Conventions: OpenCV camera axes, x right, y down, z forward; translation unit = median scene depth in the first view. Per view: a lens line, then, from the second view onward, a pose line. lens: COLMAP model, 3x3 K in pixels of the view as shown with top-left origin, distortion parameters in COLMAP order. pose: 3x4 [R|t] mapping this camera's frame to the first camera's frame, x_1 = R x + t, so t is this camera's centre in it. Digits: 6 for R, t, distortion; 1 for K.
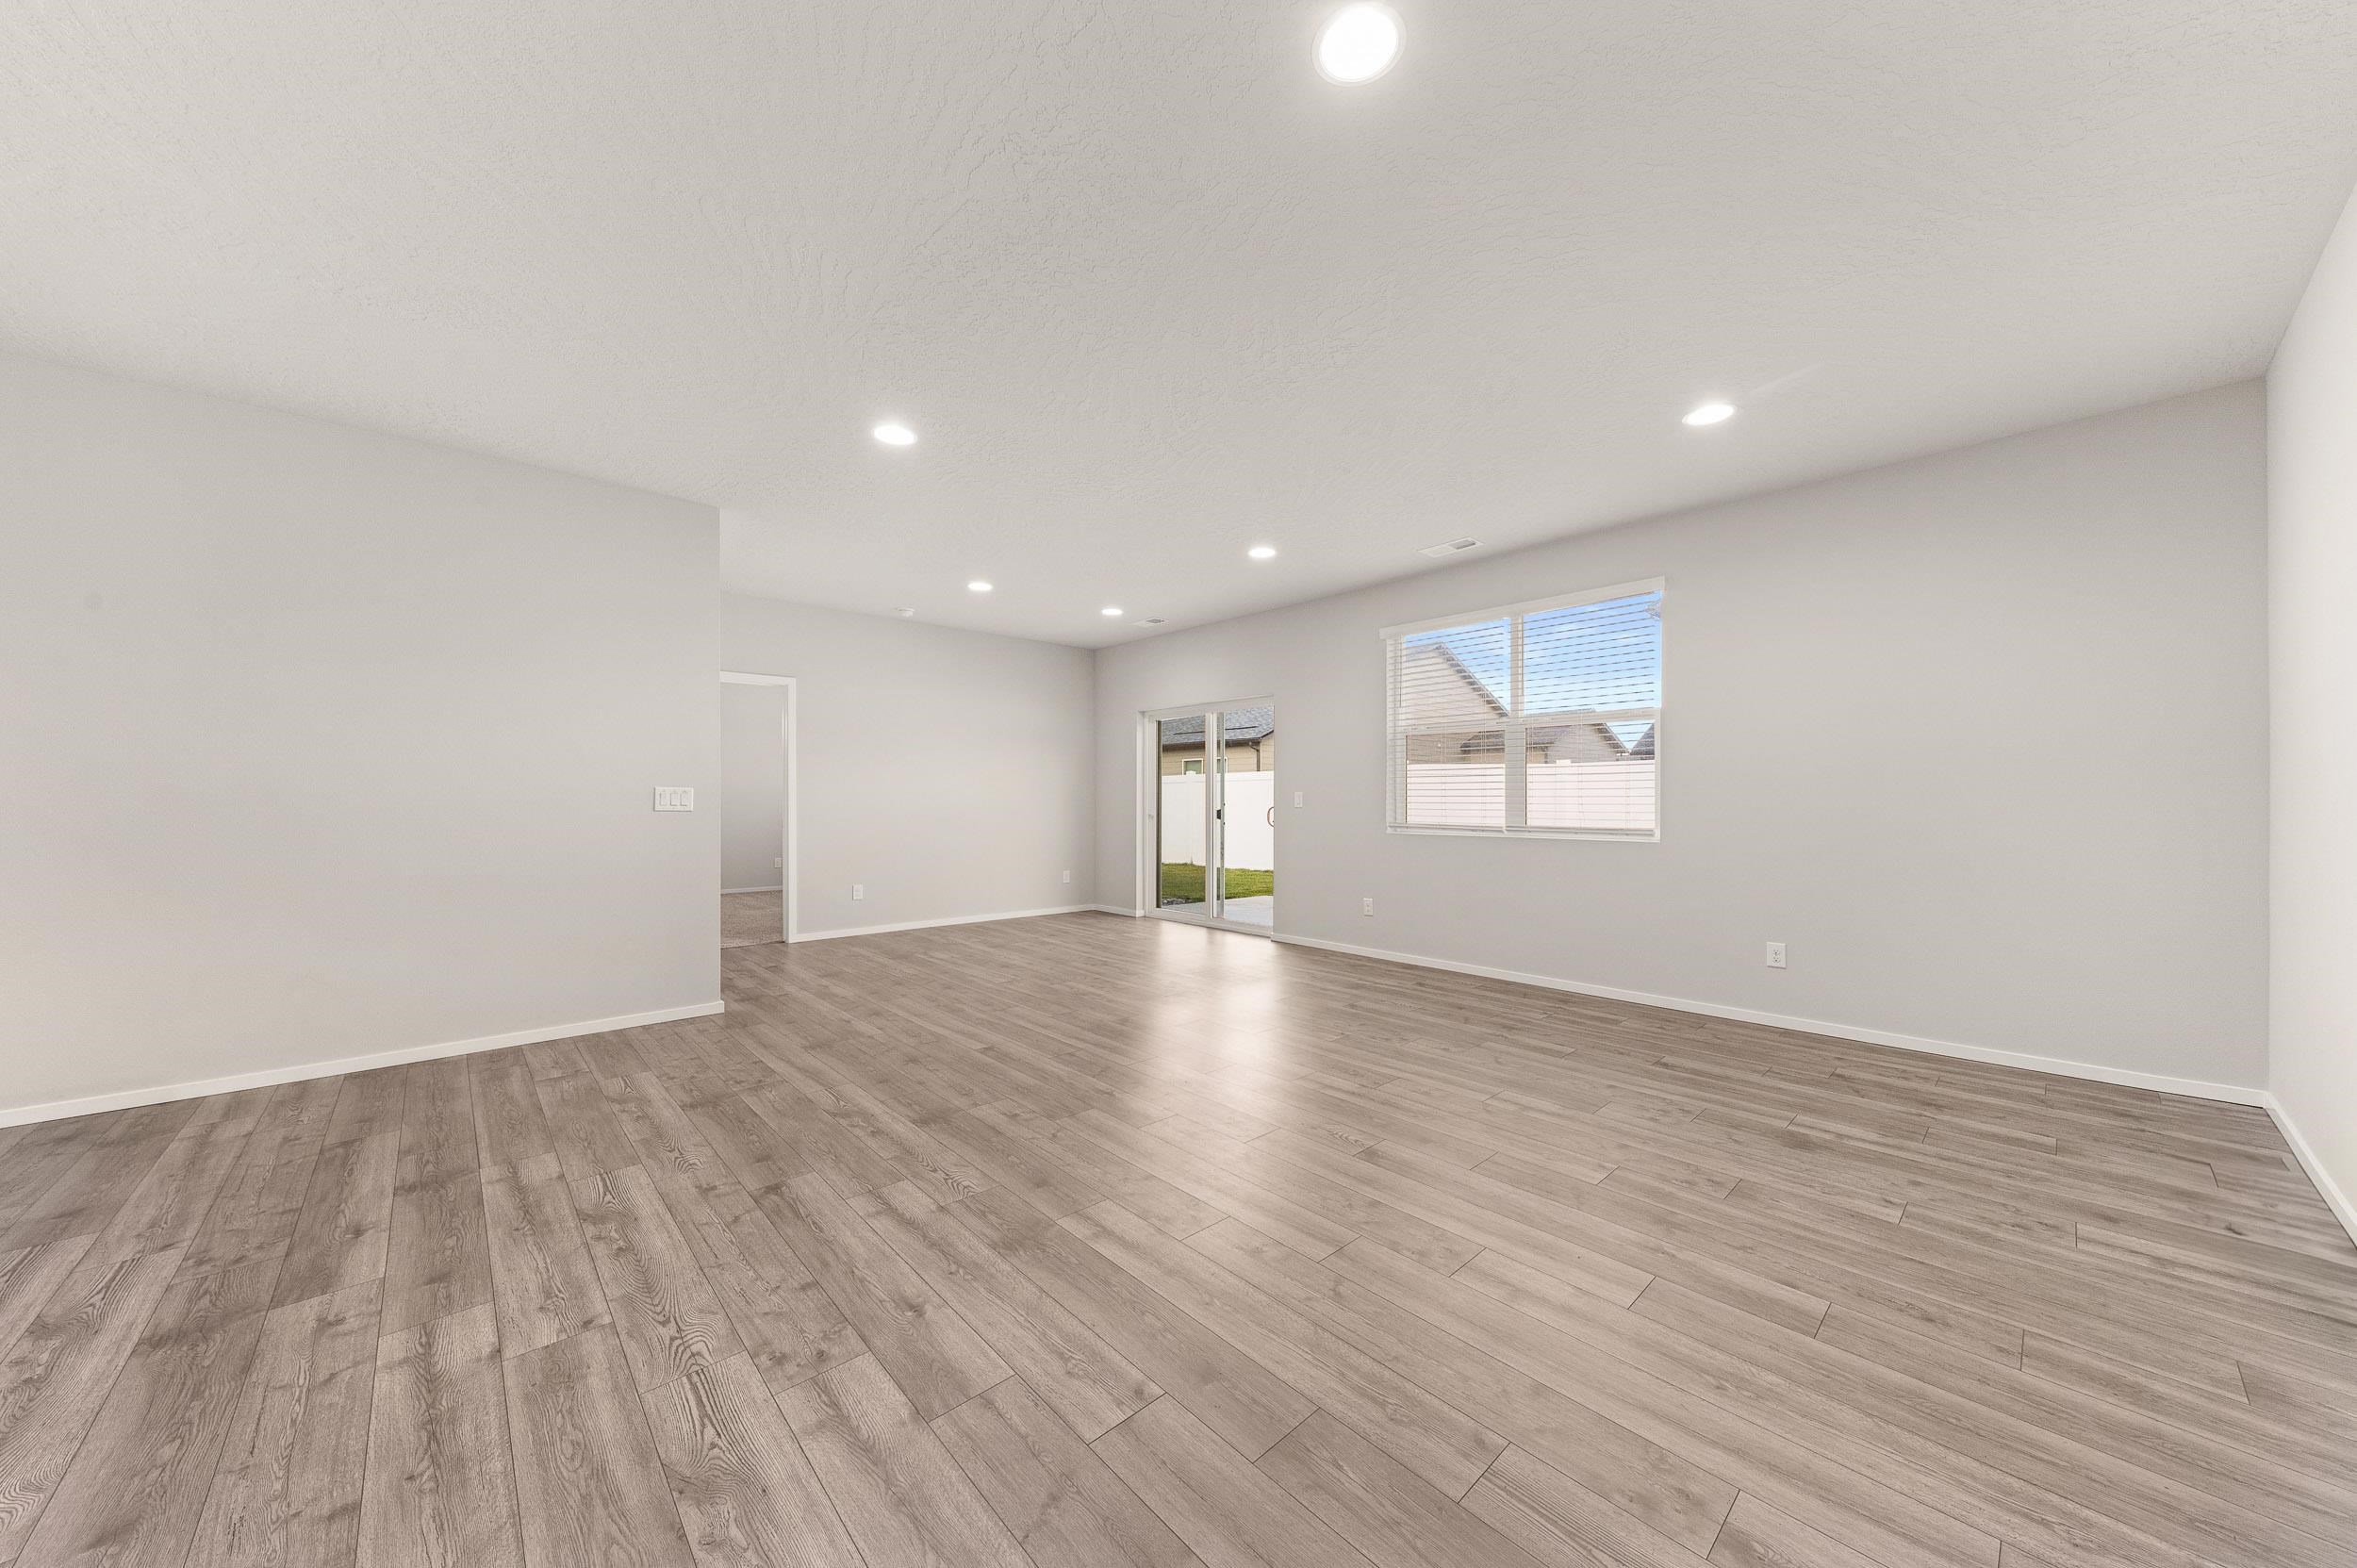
lens RADIAL K [[807.5, 0, 1191.0], [0, 807.5, 785.6], [0, 0, 1]] dist [0.000281, -0.000199]
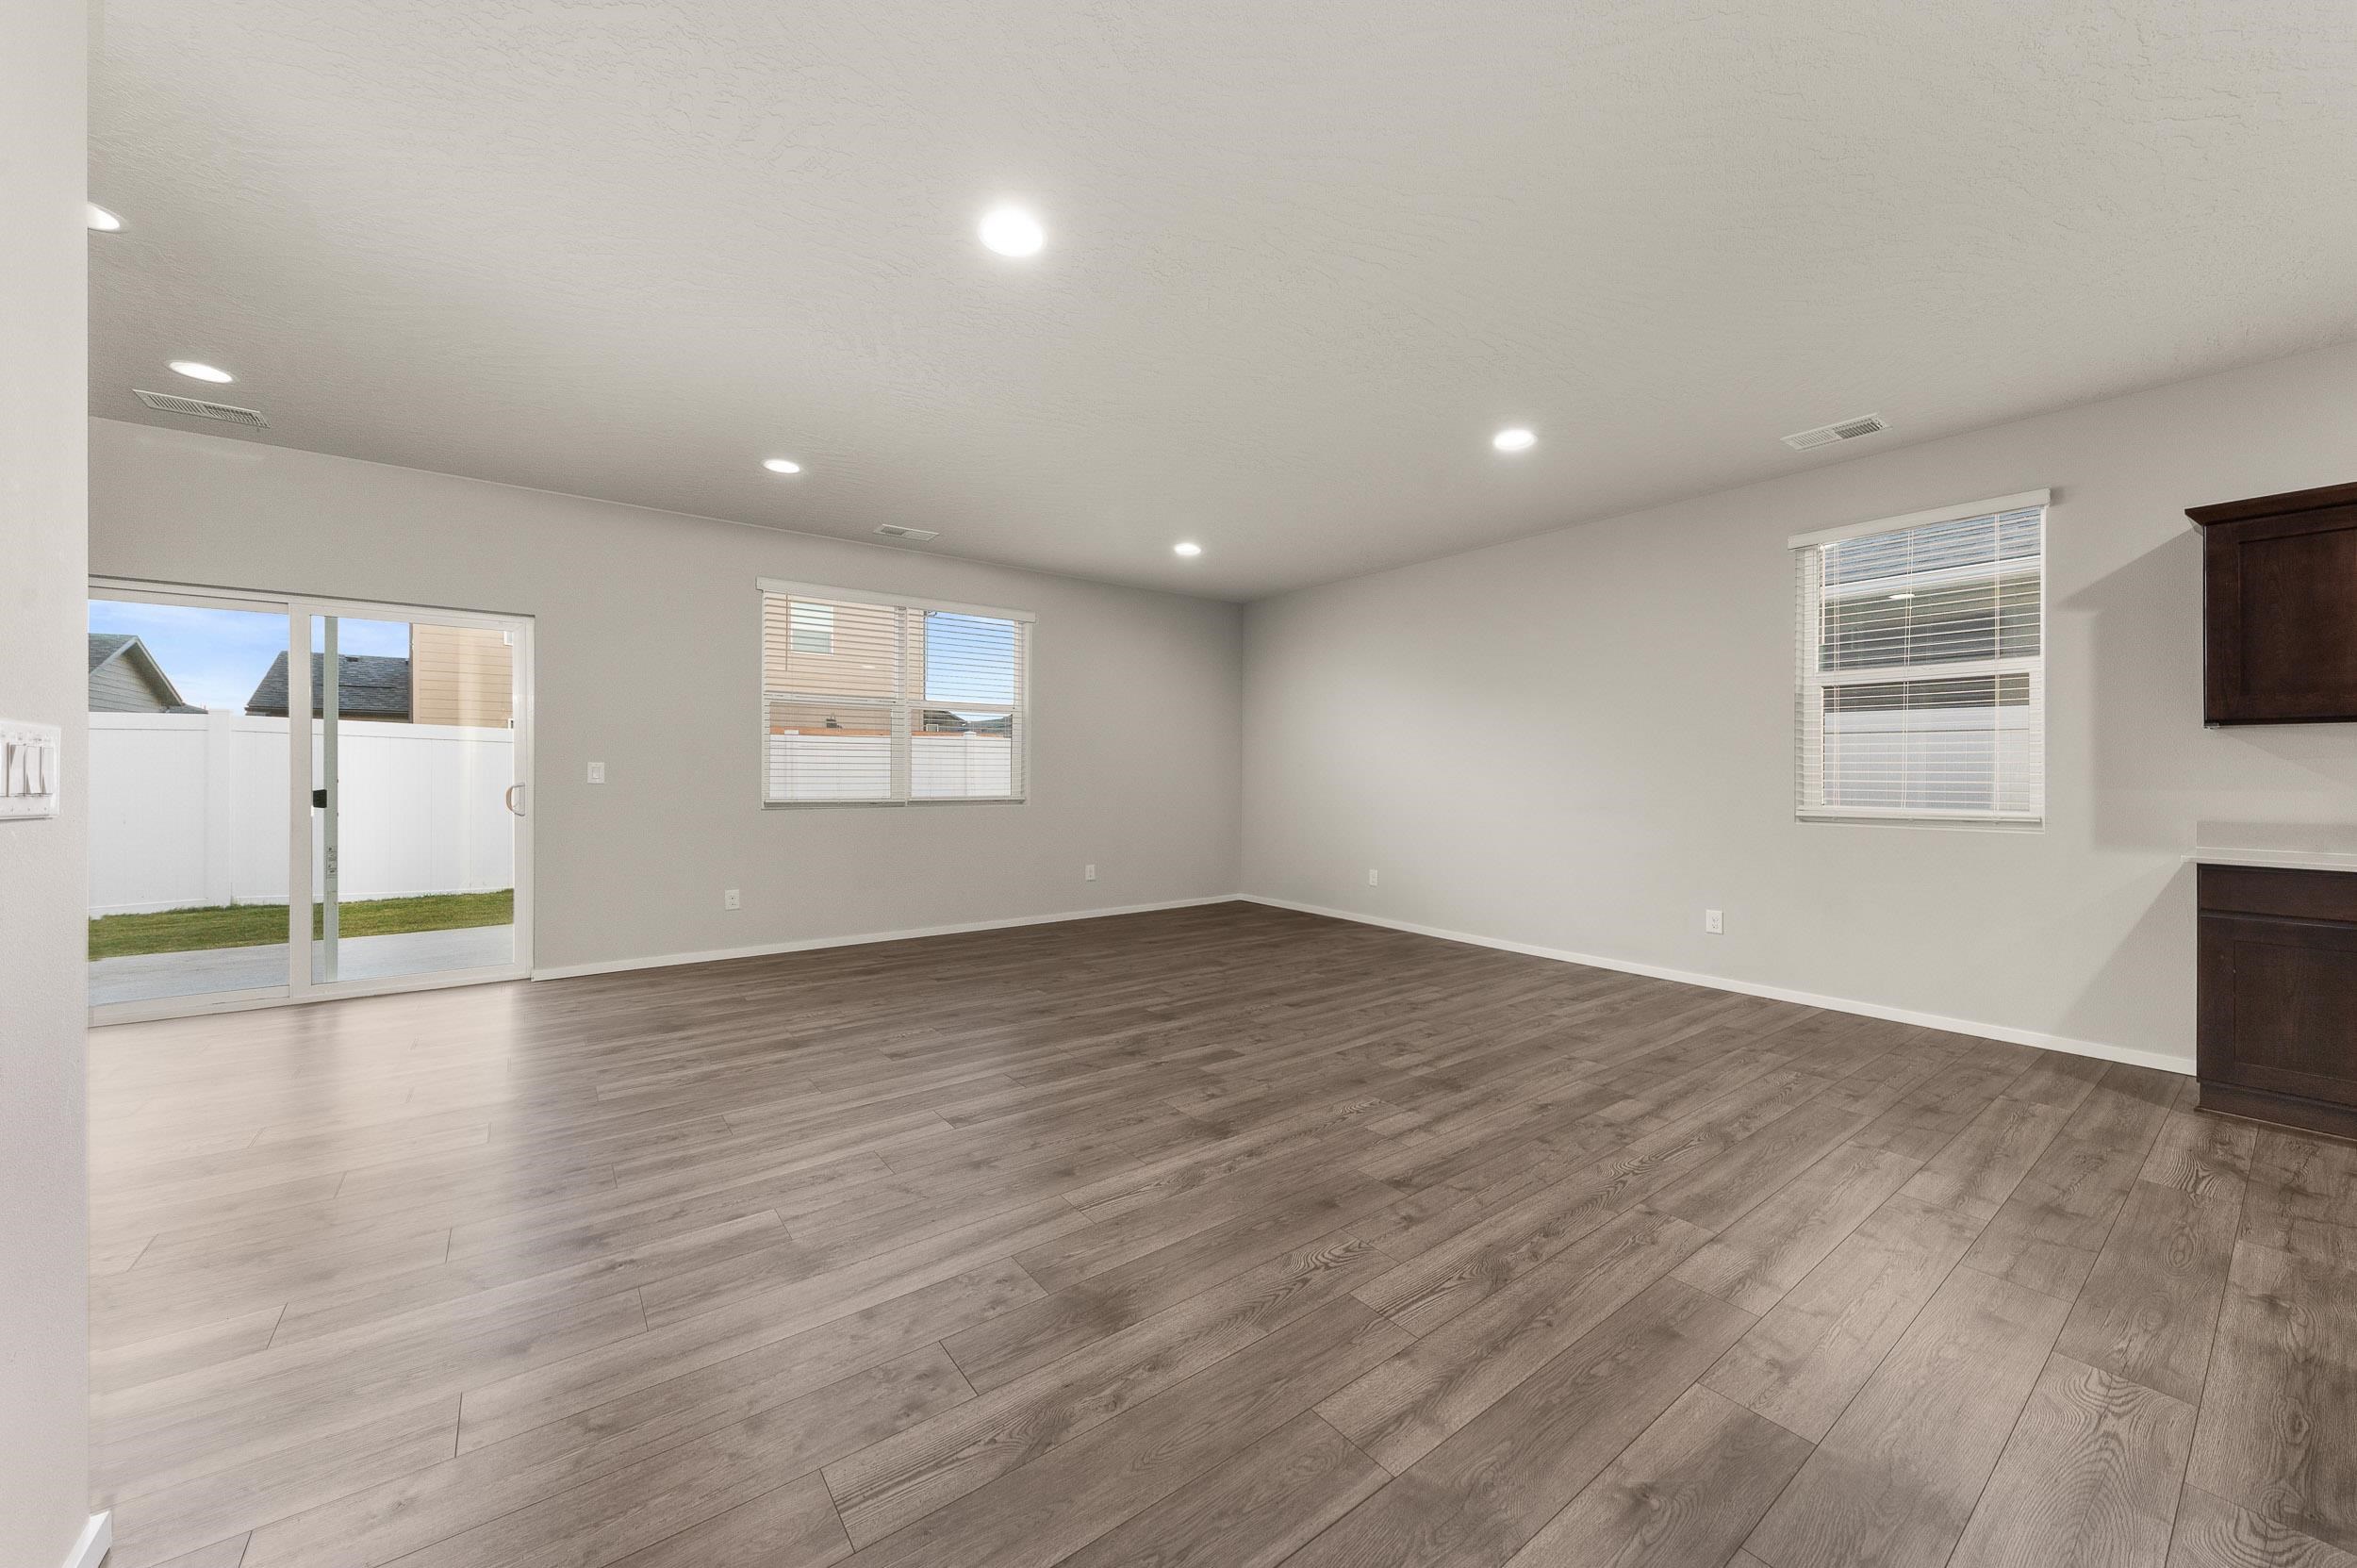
lens RADIAL K [[807.5, 0, 1191.0], [0, 807.5, 785.6], [0, 0, 1]] dist [0.000281, -0.000199]
pose [[0.137220, -0.011792, 0.990470, -1.486269], [-0.011094, 0.999848, 0.013441, 0.026118], [-0.990478, -0.012833, 0.137068, 1.124144]]
